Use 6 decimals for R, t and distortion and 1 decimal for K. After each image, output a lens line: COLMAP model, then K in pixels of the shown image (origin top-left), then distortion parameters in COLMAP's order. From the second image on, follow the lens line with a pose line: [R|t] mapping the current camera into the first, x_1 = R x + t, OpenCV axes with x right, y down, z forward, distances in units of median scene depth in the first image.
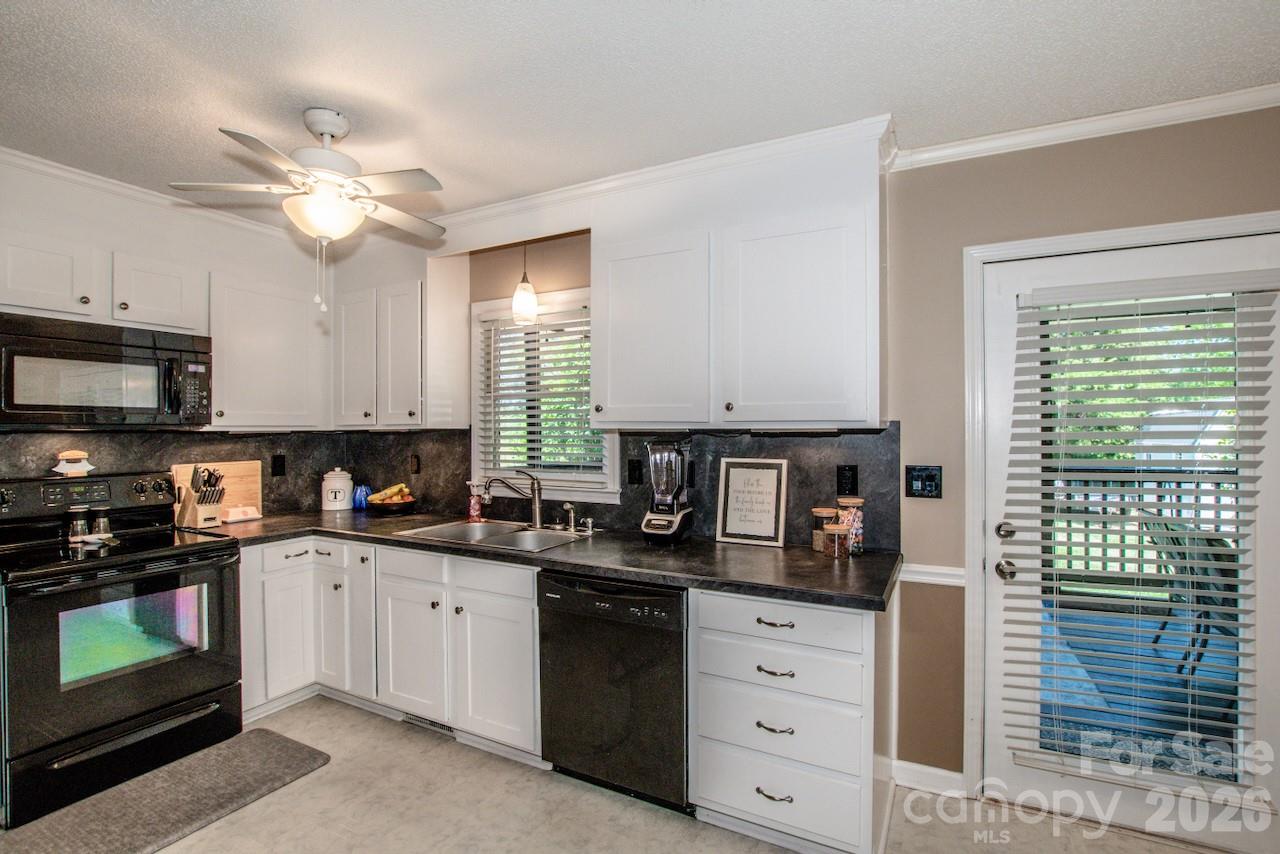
lens RADIAL K [[573.5, 0, 640.5], [0, 573.5, 426.1], [0, 0, 1]] dist [-0.040250, 0.007238]
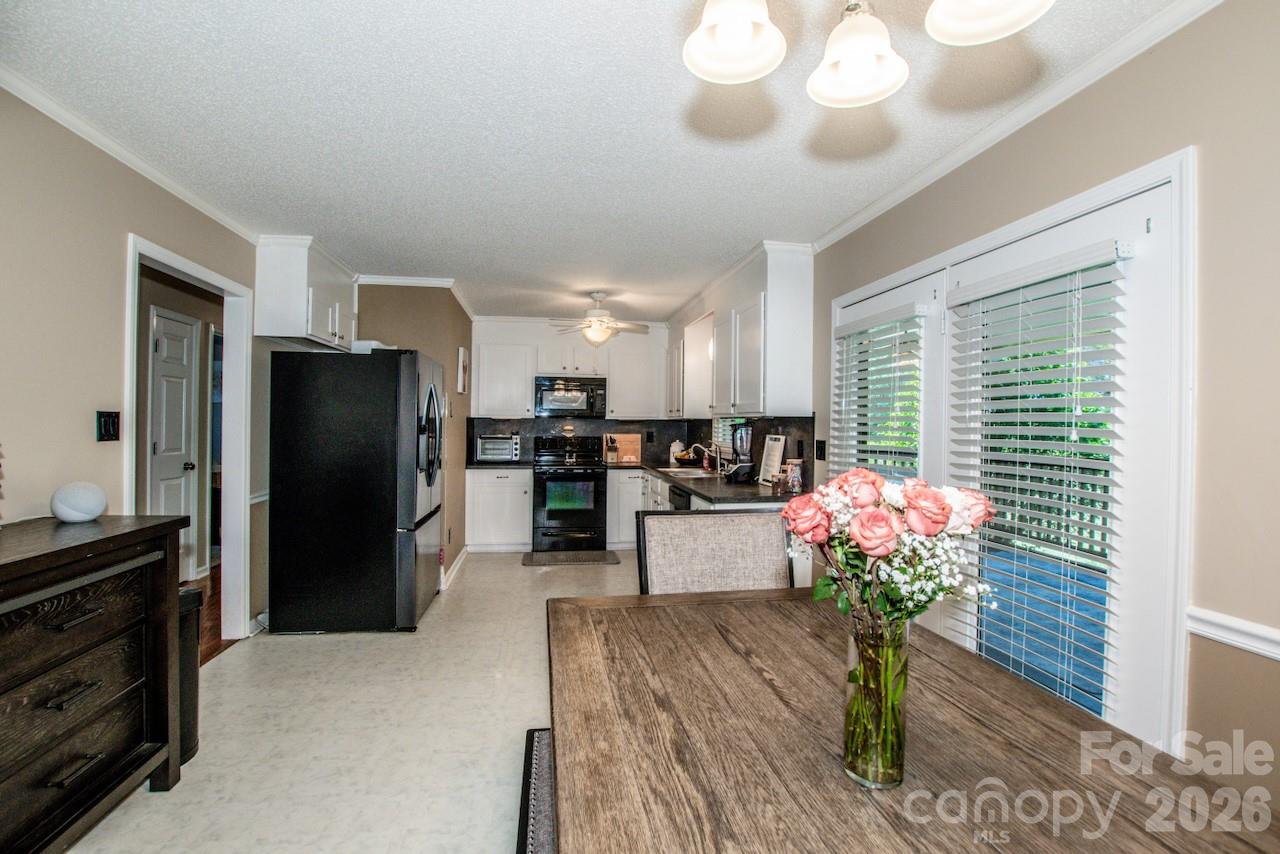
lens RADIAL K [[573.5, 0, 640.5], [0, 573.5, 426.1], [0, 0, 1]] dist [-0.040250, 0.007238]
pose [[0.577005, 0.009405, -0.816687, 1.227149], [-0.006968, 0.999954, 0.006593, 0.022336], [0.816711, 0.001886, 0.577044, -0.231005]]
